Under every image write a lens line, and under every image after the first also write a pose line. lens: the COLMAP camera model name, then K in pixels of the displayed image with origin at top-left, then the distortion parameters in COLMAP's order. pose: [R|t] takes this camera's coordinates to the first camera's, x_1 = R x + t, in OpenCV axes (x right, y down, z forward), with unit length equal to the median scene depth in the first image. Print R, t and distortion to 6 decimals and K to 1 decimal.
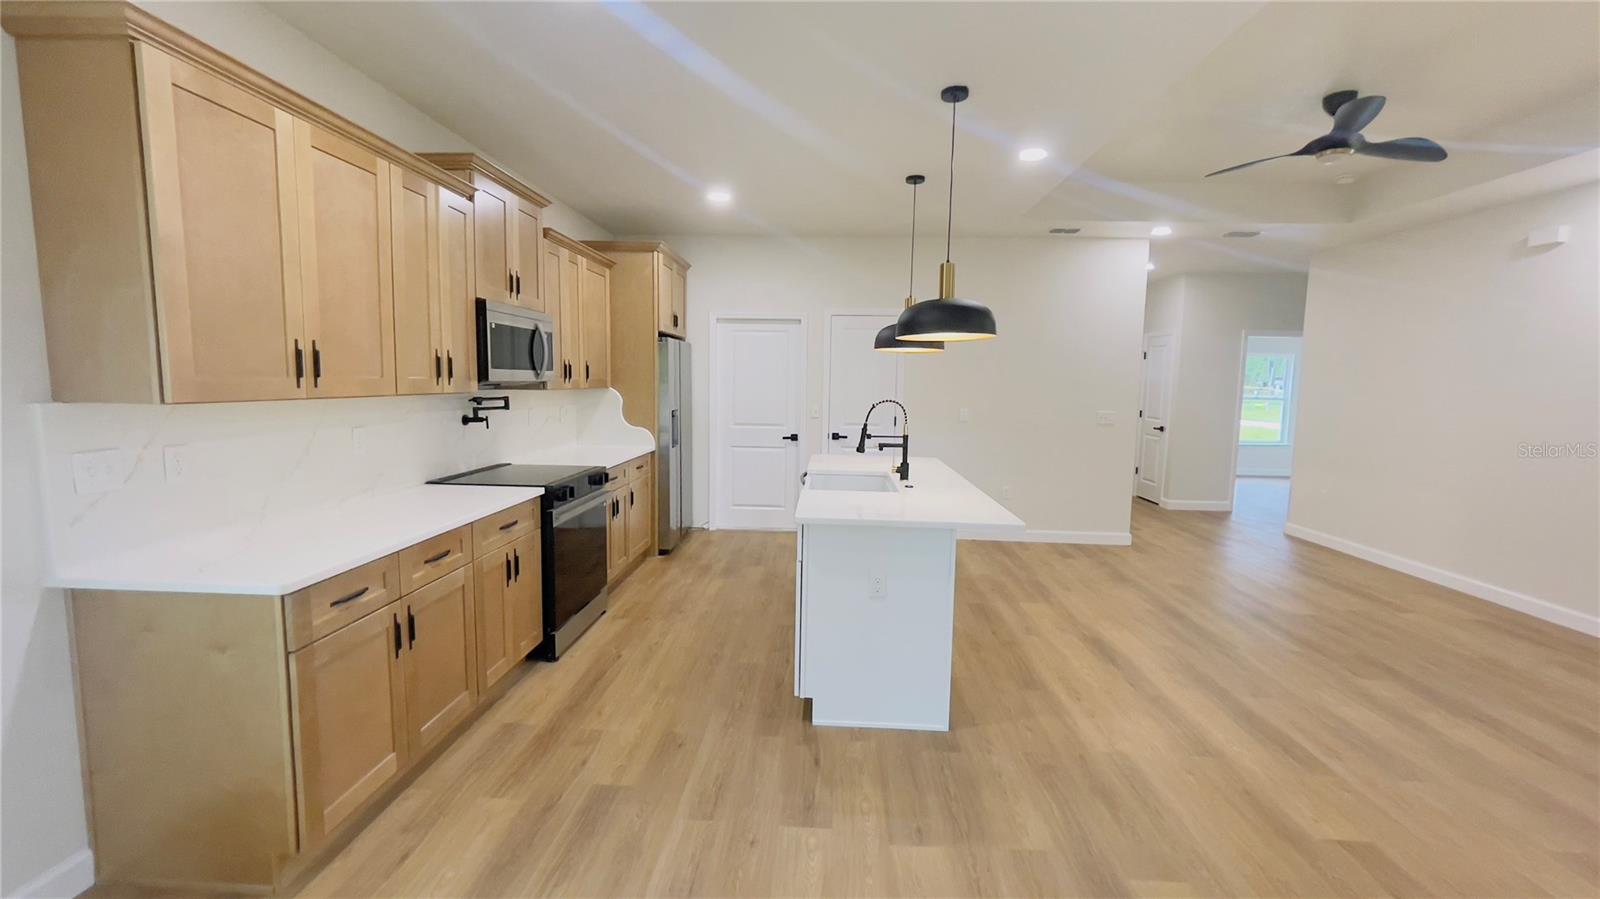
lens RADIAL K [[657.5, 0, 794.7], [0, 657.5, 443.4], [0, 0, 1]] dist [-0.001670, 0.000129]
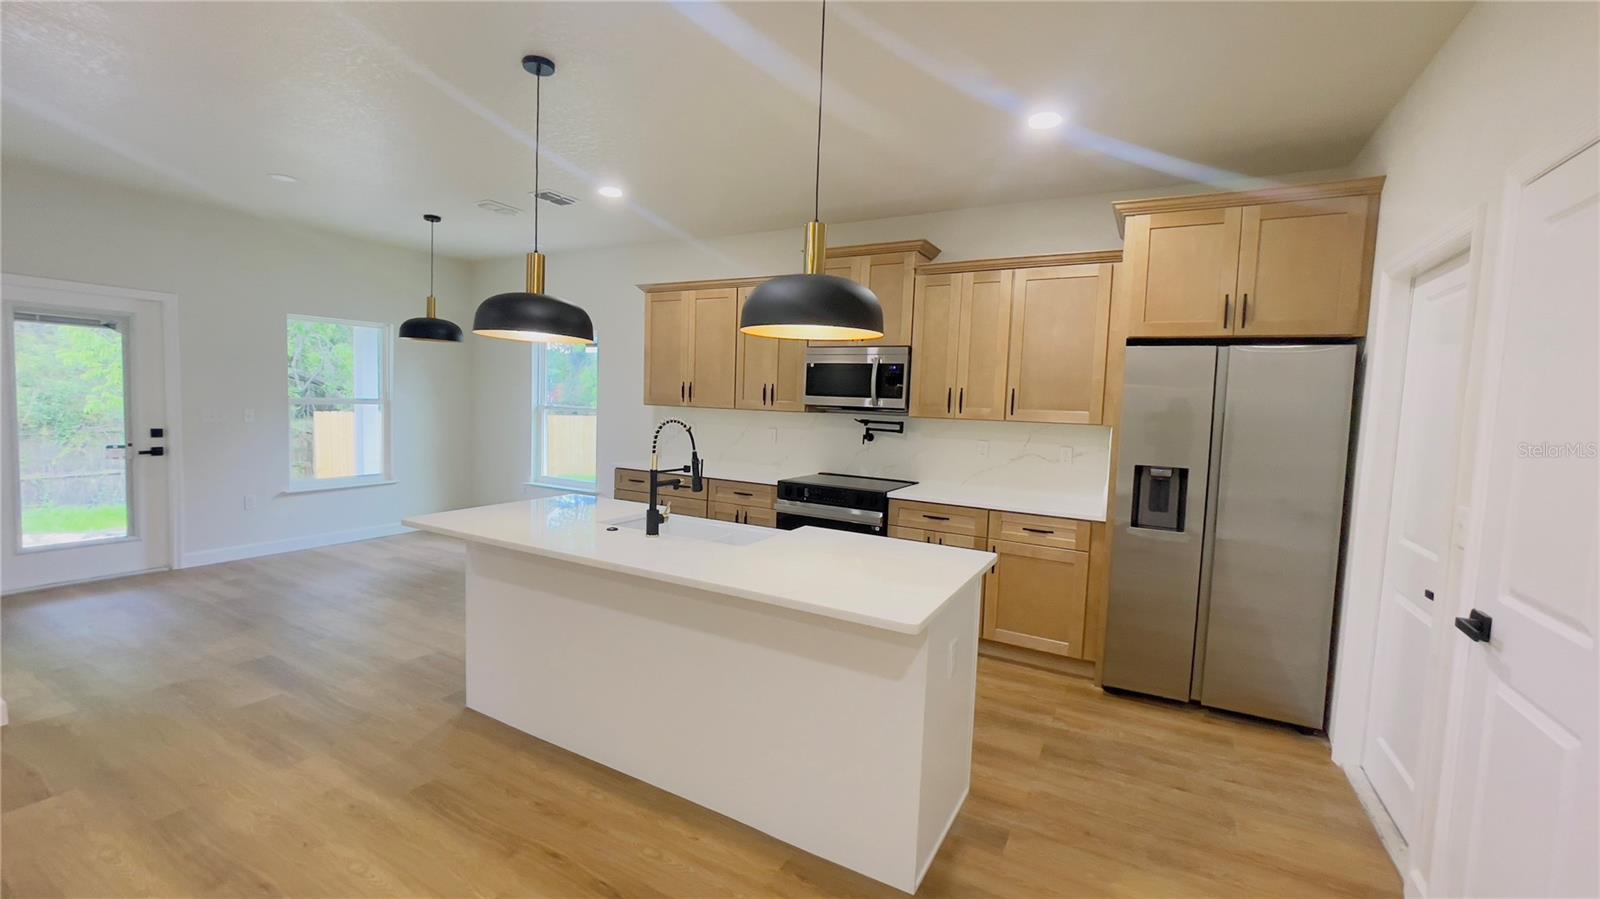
lens RADIAL K [[647.4, 0, 786.1], [0, 647.4, 443.9], [0, 0, 1]] dist [0.002162, 0.000071]
pose [[-0.445069, 0.027196, -0.895083, 0.714780], [-0.131659, 0.986689, 0.095446, -0.122580], [0.885765, 0.160326, -0.435565, 1.407369]]
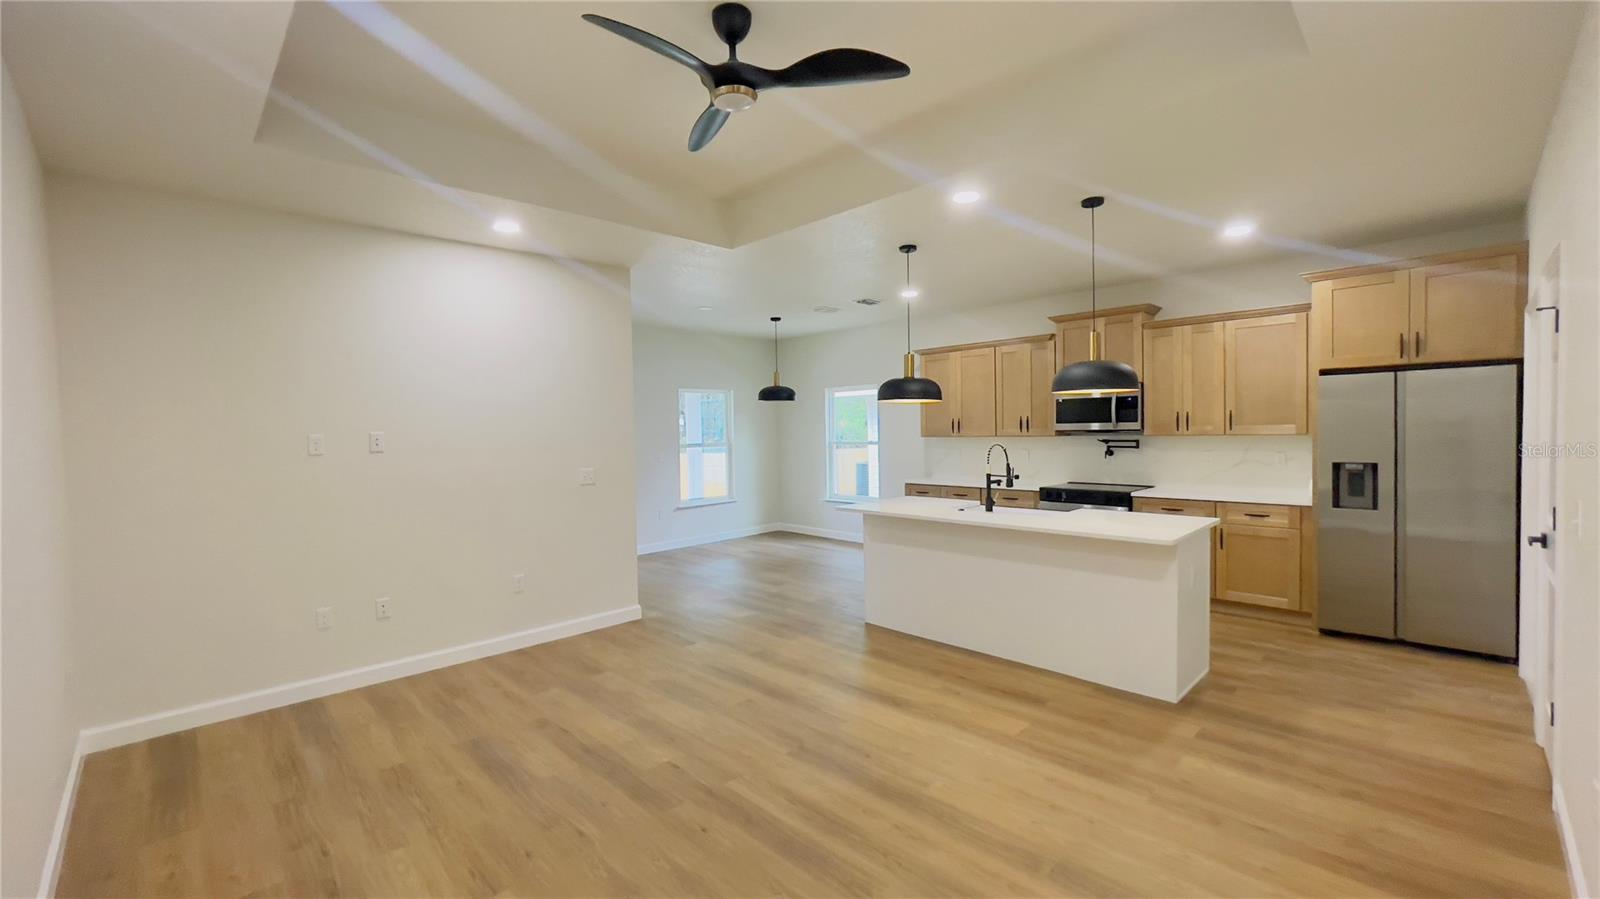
lens RADIAL K [[657.5, 0, 794.7], [0, 657.5, 443.4], [0, 0, 1]] dist [-0.001670, 0.000129]
pose [[-0.674779, 0.012319, -0.737917, 1.273983], [-0.064674, 0.995027, 0.075751, -0.134406], [0.735180, 0.098839, -0.670627, 1.524512]]
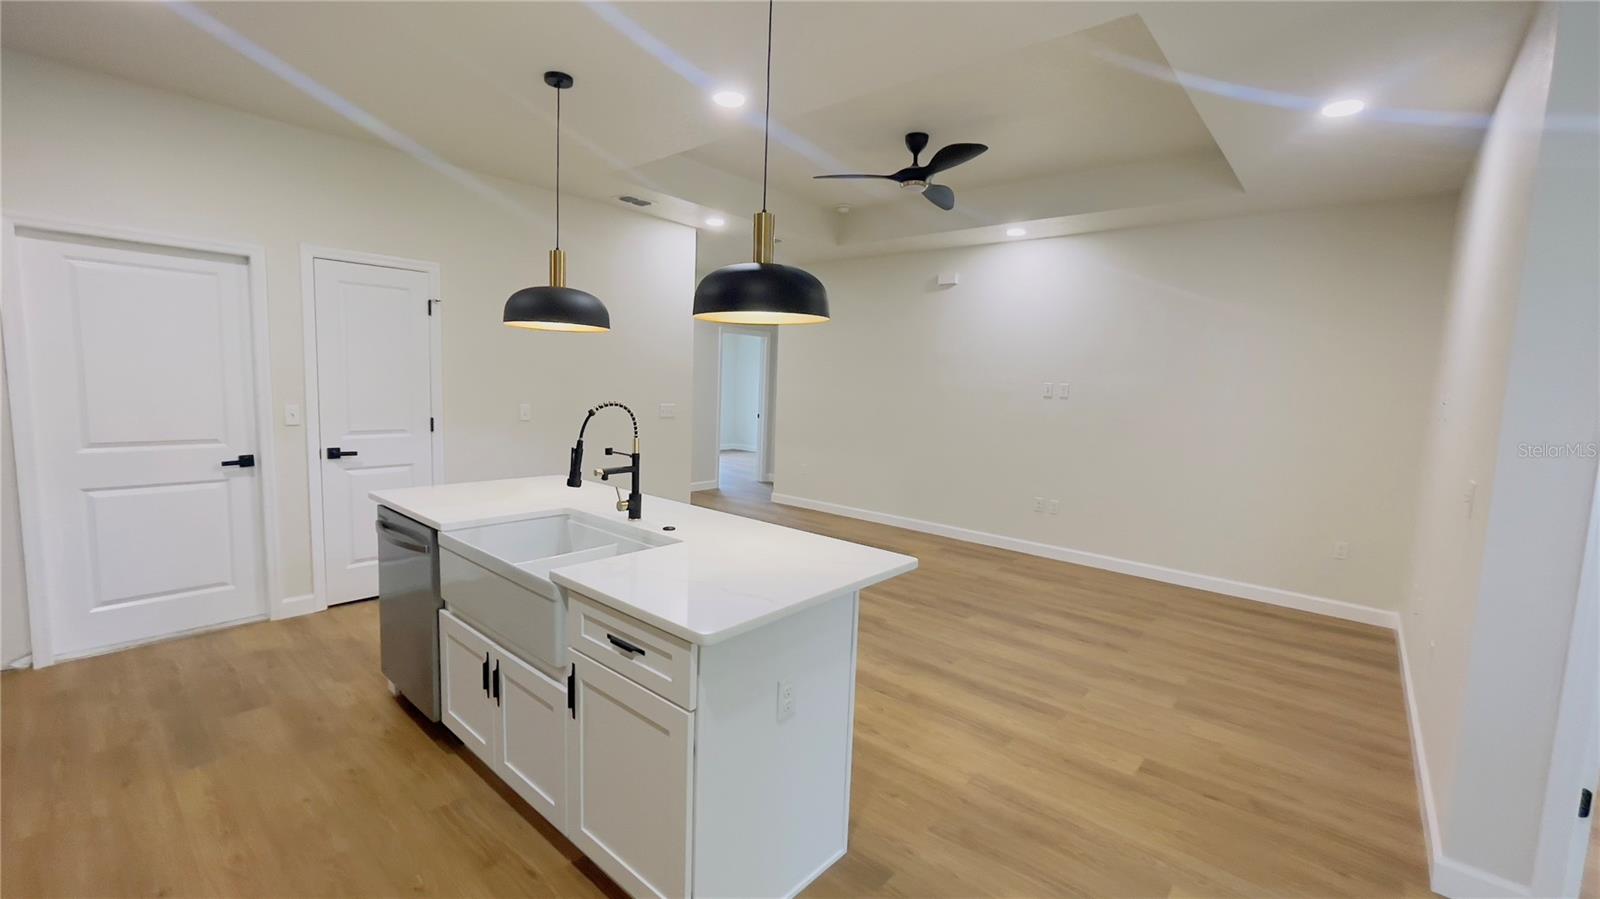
lens RADIAL K [[657.5, 0, 794.7], [0, 657.5, 443.4], [0, 0, 1]] dist [-0.001670, 0.000129]
pose [[0.609769, -0.071956, 0.789306, -0.269904], [0.051082, 0.997368, 0.051460, -0.049906], [-0.790931, 0.008941, 0.611839, 0.443949]]
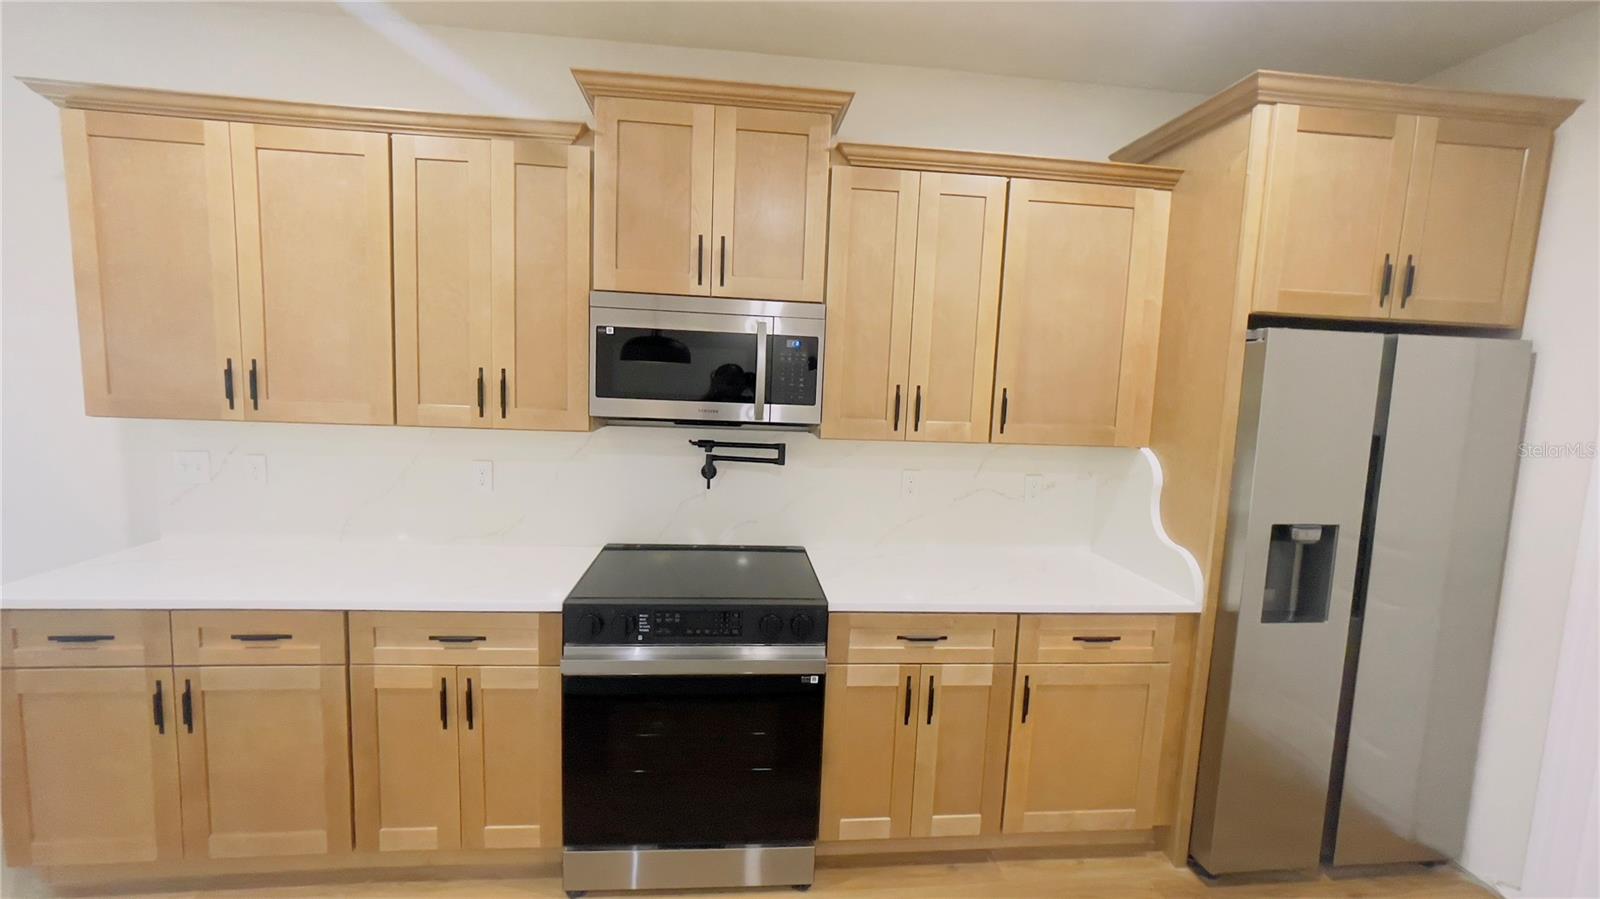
lens RADIAL K [[638.1, 0, 797.0], [0, 638.1, 447.7], [0, 0, 1]] dist [-0.002033, 0.000086]
pose [[0.157804, 0.091417, -0.983230, 0.173539], [-0.133214, 0.988574, 0.070534, -0.119814], [0.978444, 0.119850, 0.168179, 0.971369]]
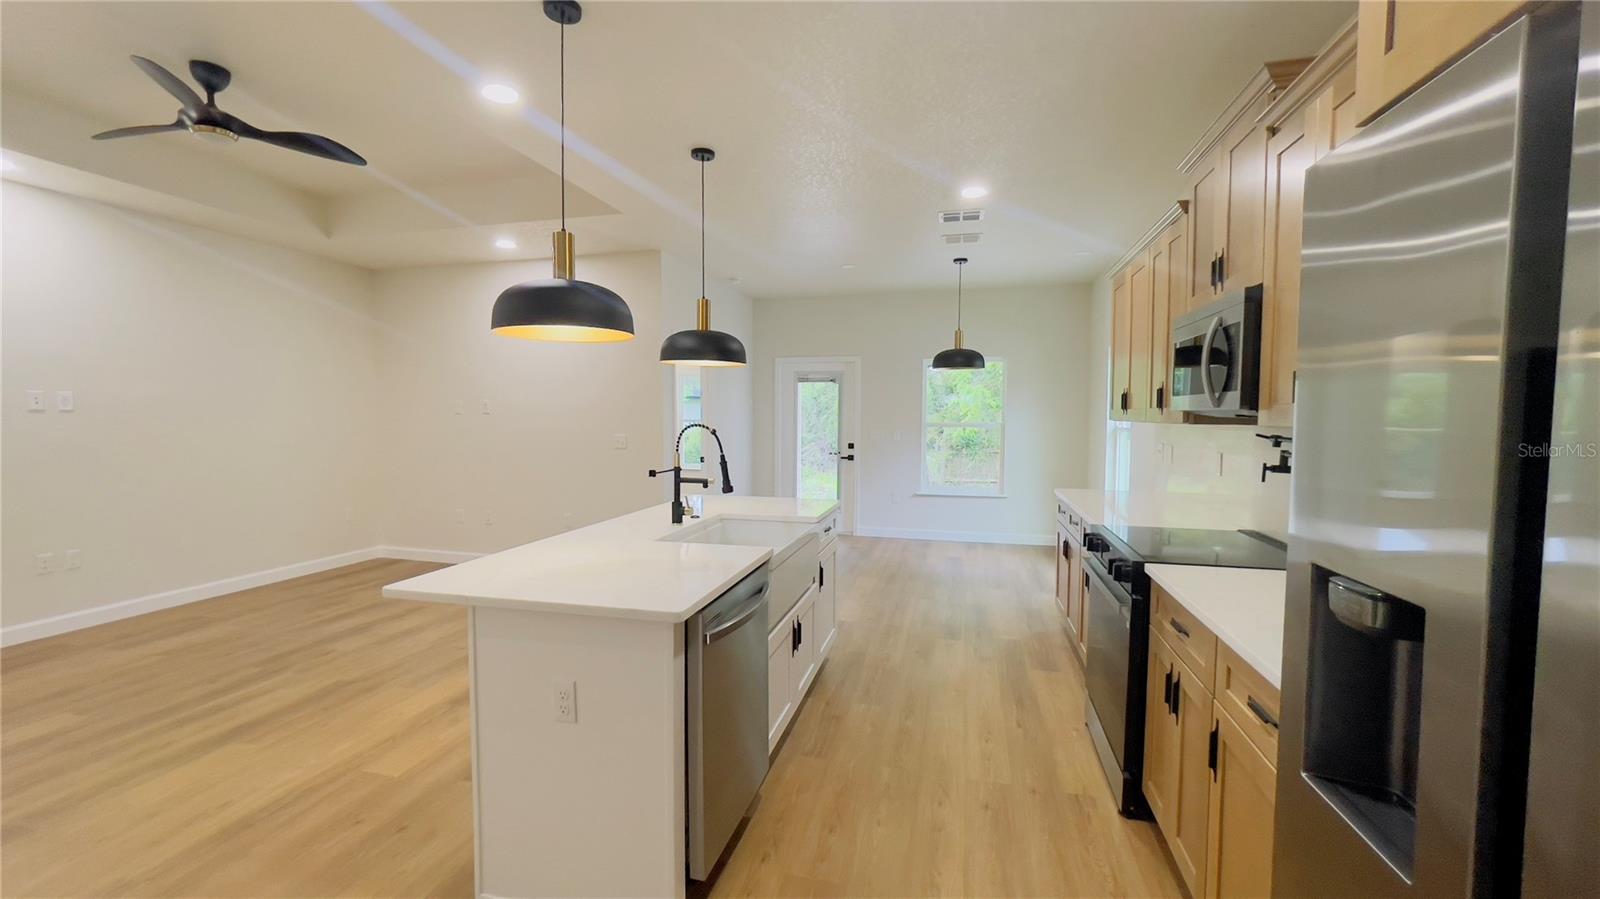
lens RADIAL K [[642.6, 0, 800.0], [0, 642.6, 449.5], [0, 0, 1]] dist [-0.014524, -0.000061]
pose [[-0.982312, -0.032512, 0.184408, -0.119422], [-0.003875, 0.988131, 0.153567, -0.151785], [-0.187211, 0.150136, -0.970779, 1.709676]]
